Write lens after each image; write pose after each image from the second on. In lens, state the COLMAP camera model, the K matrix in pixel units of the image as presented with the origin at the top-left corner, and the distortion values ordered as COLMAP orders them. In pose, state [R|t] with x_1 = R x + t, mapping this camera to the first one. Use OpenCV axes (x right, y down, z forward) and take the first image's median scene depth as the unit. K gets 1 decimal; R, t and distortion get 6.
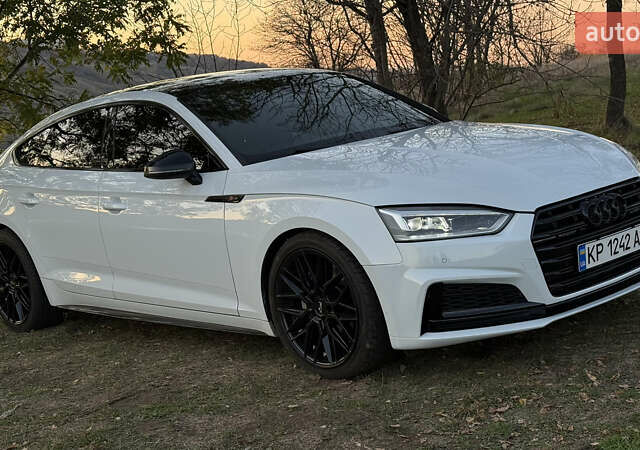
lens RADIAL K [[1135.4, 0, 320.0], [0, 1135.4, 225.0], [0, 0, 1]] dist [0.112633, 0.183816]
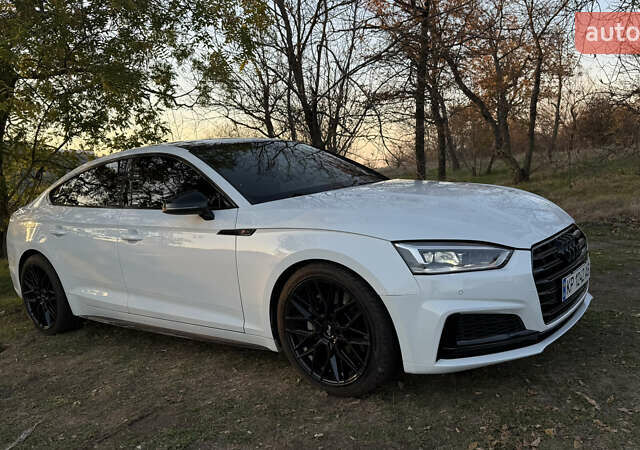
lens RADIAL K [[567.5, 0, 320.0], [0, 567.5, 225.0], [0, 0, 1]] dist [0.176988, -0.361744]
pose [[0.985871, 0.022910, 0.165933, -0.102336], [-0.015418, 0.998808, -0.046304, -0.004885], [-0.166797, 0.043092, 0.985049, 0.434959]]
